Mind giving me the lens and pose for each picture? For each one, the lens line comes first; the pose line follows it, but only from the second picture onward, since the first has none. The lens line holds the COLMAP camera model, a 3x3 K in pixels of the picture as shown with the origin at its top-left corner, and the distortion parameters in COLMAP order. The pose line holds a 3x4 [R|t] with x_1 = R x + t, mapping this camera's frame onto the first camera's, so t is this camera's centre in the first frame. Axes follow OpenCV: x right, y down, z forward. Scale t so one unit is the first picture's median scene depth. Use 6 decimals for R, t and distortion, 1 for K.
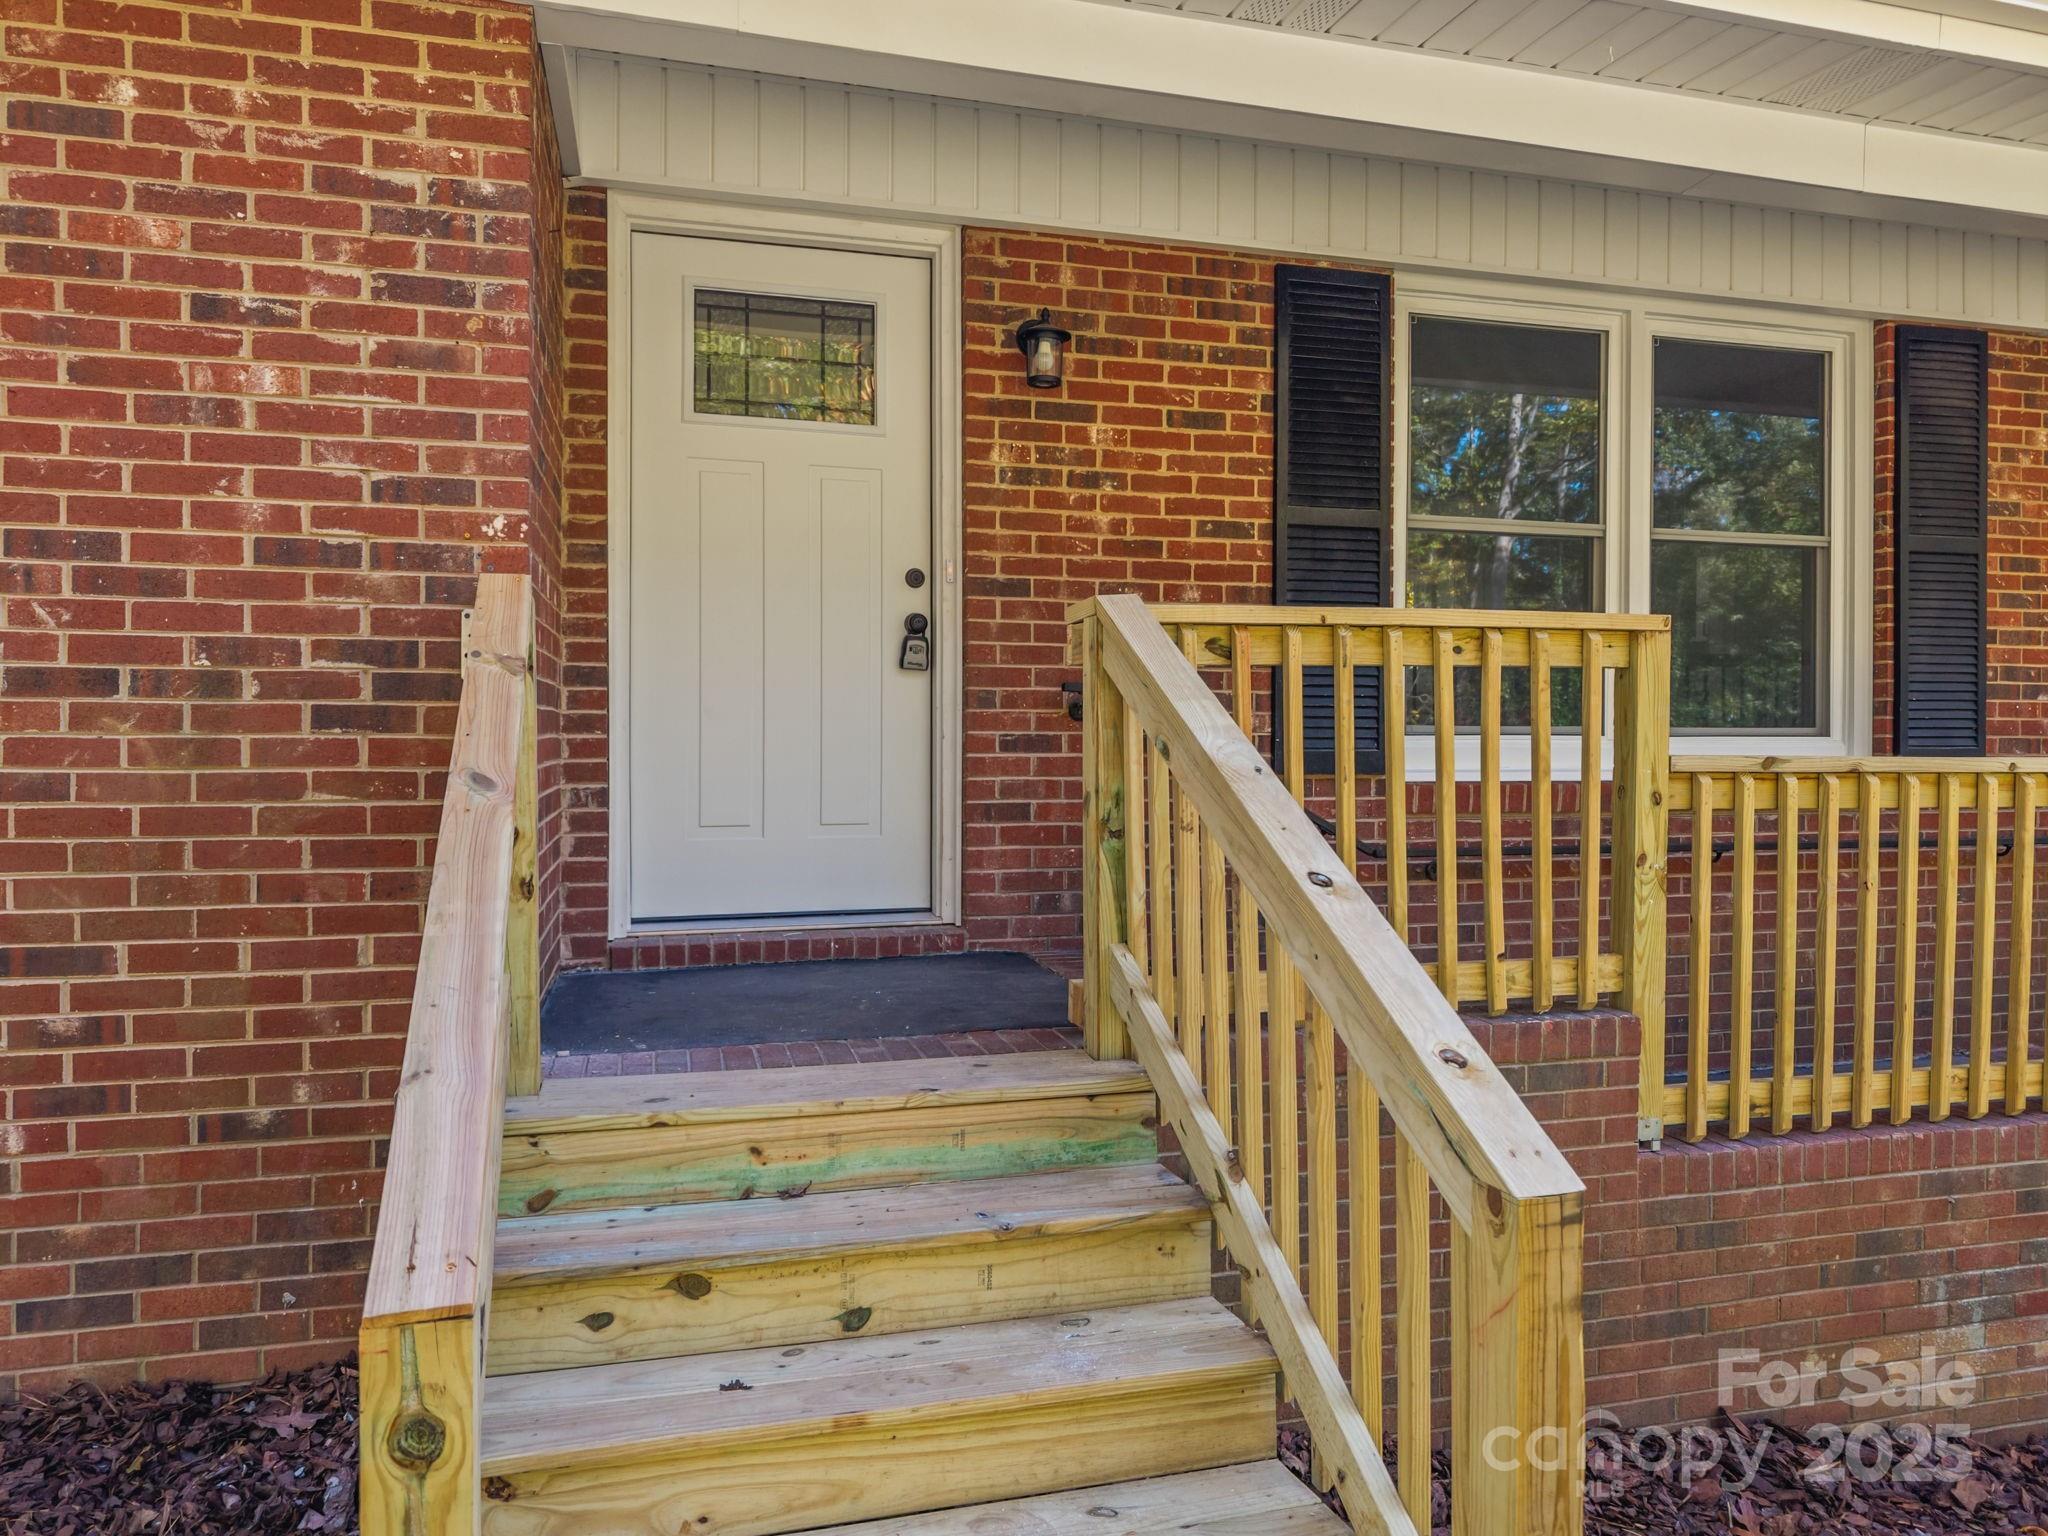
lens RADIAL K [[1441.7, 0, 1018.5], [0, 1441.7, 757.8], [0, 0, 1]] dist [0.019653, -0.000213]
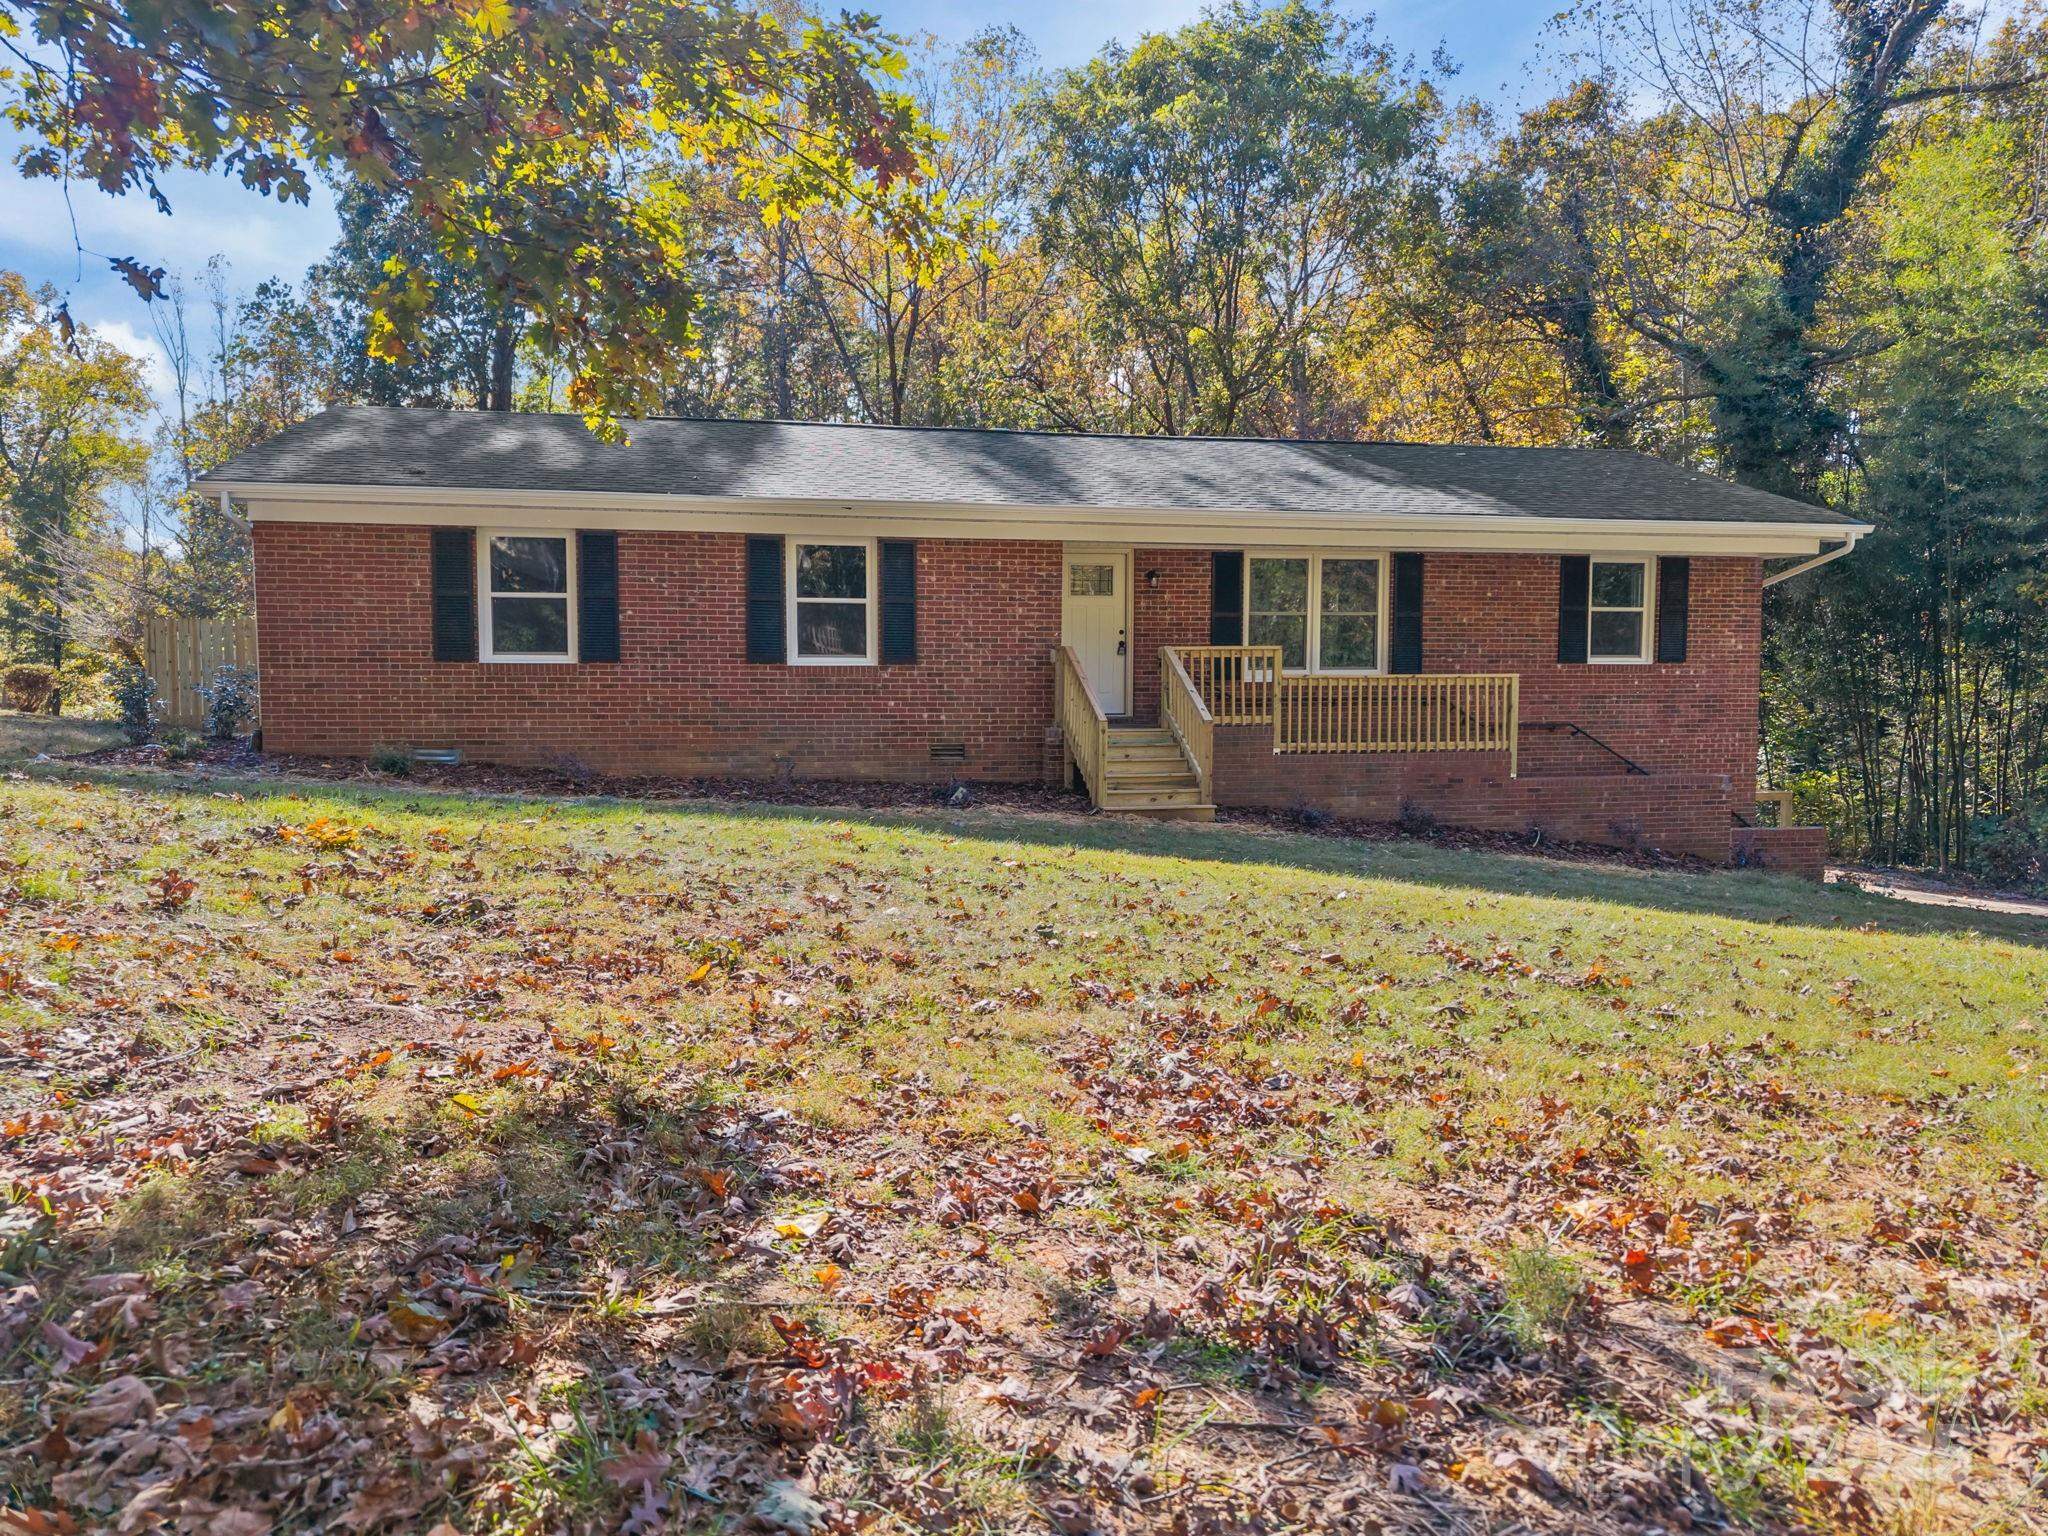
lens RADIAL K [[1441.7, 0, 1025.2], [0, 1441.7, 762.7], [0, 0, 1]] dist [0.019653, -0.000213]
pose [[0.998159, 0.000226, -0.060646, -0.096853], [0.003196, 0.998408, 0.056317, 0.013720], [0.060562, -0.056407, 0.996569, -3.083449]]
